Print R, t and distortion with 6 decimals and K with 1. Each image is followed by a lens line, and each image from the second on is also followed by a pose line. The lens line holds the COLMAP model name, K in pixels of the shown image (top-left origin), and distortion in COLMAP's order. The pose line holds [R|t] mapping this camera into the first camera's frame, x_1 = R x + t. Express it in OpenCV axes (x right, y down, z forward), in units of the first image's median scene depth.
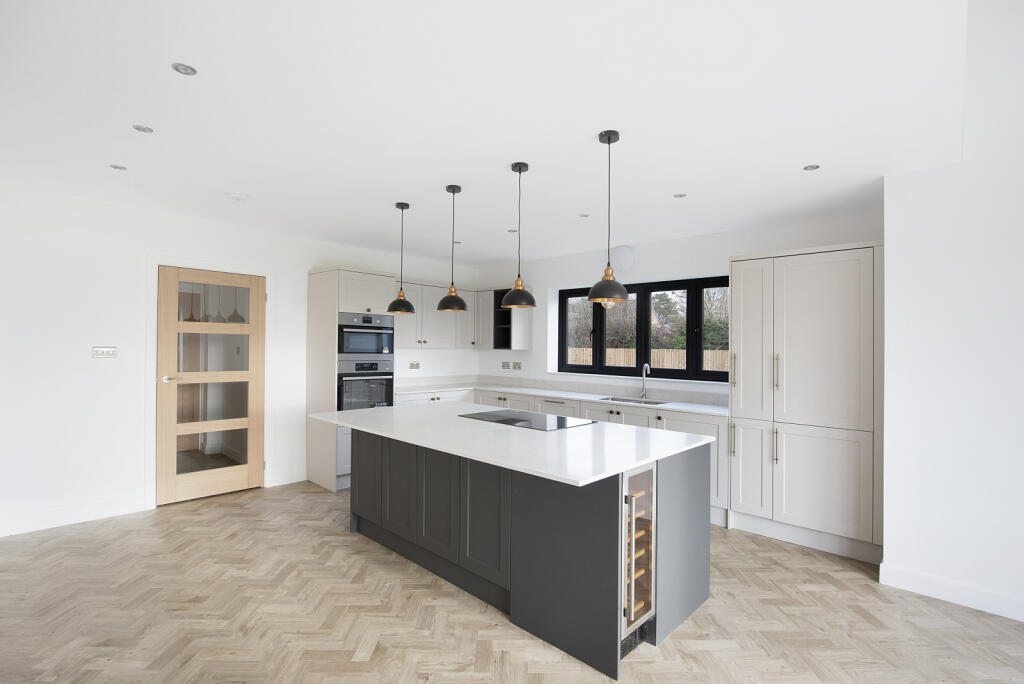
lens RADIAL K [[474.3, 0, 512.0], [0, 474.3, 342.0], [0, 0, 1]] dist [-0.052258, -0.000006]
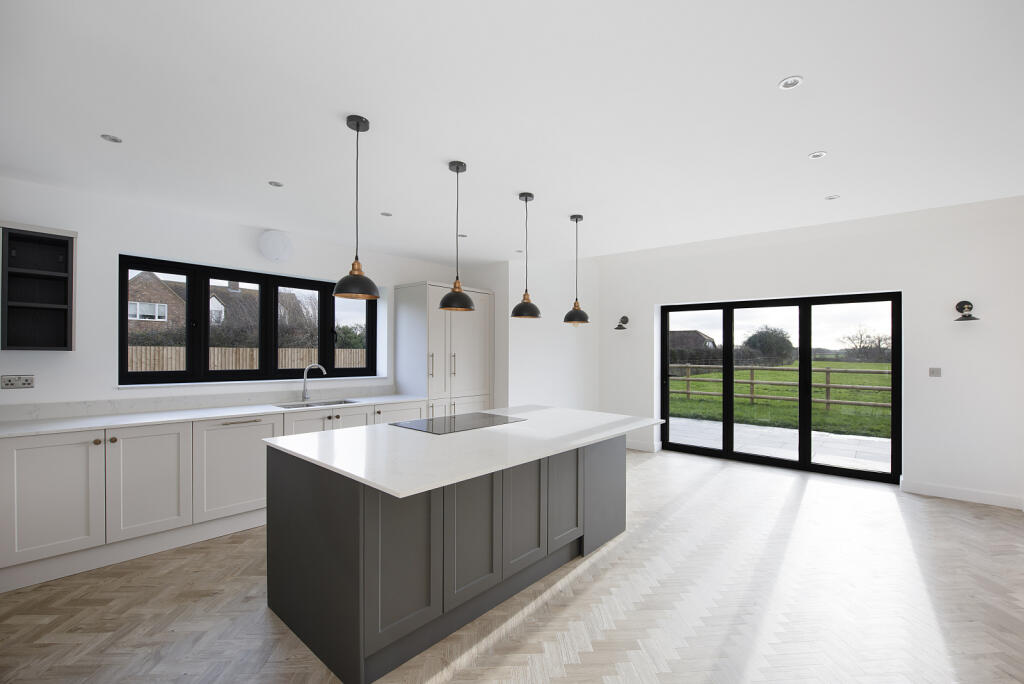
lens RADIAL K [[443.5, 0, 513.3], [0, 443.5, 347.0], [0, 0, 1]] dist [0.001088, 0.000058]
pose [[-0.043178, -0.004726, 0.999056, -0.674820], [-0.024823, 0.999685, 0.003656, -0.002519], [-0.998759, -0.024642, -0.043282, 0.673799]]
